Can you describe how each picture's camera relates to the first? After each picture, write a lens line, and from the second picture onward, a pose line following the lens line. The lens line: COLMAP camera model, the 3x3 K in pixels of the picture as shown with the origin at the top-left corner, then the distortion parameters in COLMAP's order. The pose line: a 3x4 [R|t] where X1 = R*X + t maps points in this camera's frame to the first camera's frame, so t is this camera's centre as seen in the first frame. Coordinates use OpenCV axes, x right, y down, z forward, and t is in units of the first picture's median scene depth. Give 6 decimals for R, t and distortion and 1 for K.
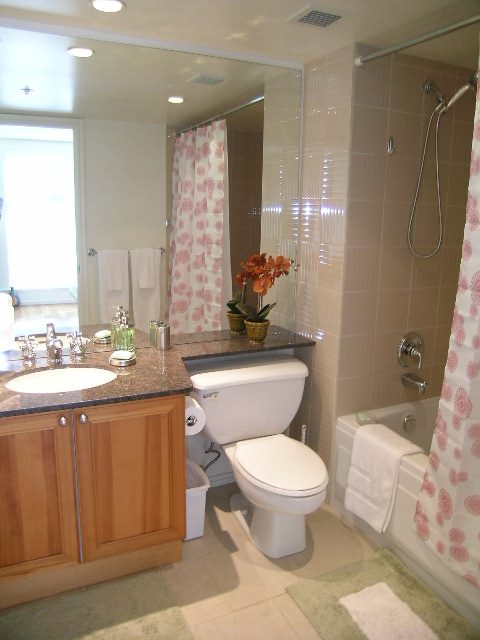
lens RADIAL K [[521.4, 0, 240.5], [0, 521.4, 320.5], [0, 0, 1]] dist [-0.142875, 0.101425]
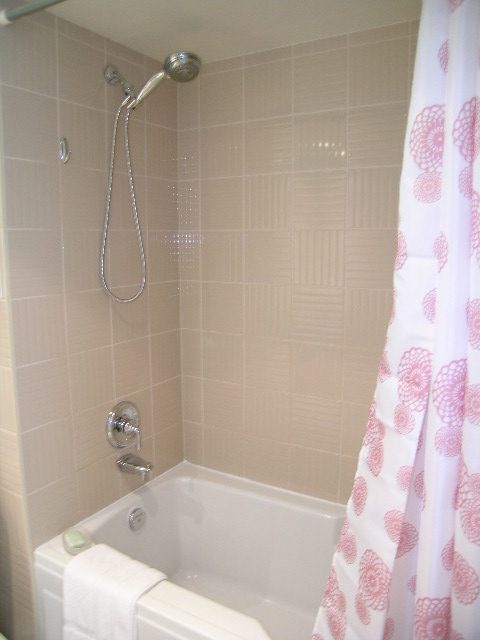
lens RADIAL K [[521.4, 0, 237.9], [0, 521.4, 320.3], [0, 0, 1]] dist [-0.142875, 0.101425]
pose [[0.842146, -0.102799, 0.529361, 0.099966], [0.129705, 0.991456, -0.013809, -0.067819], [-0.523419, 0.080290, 0.848284, 0.292650]]
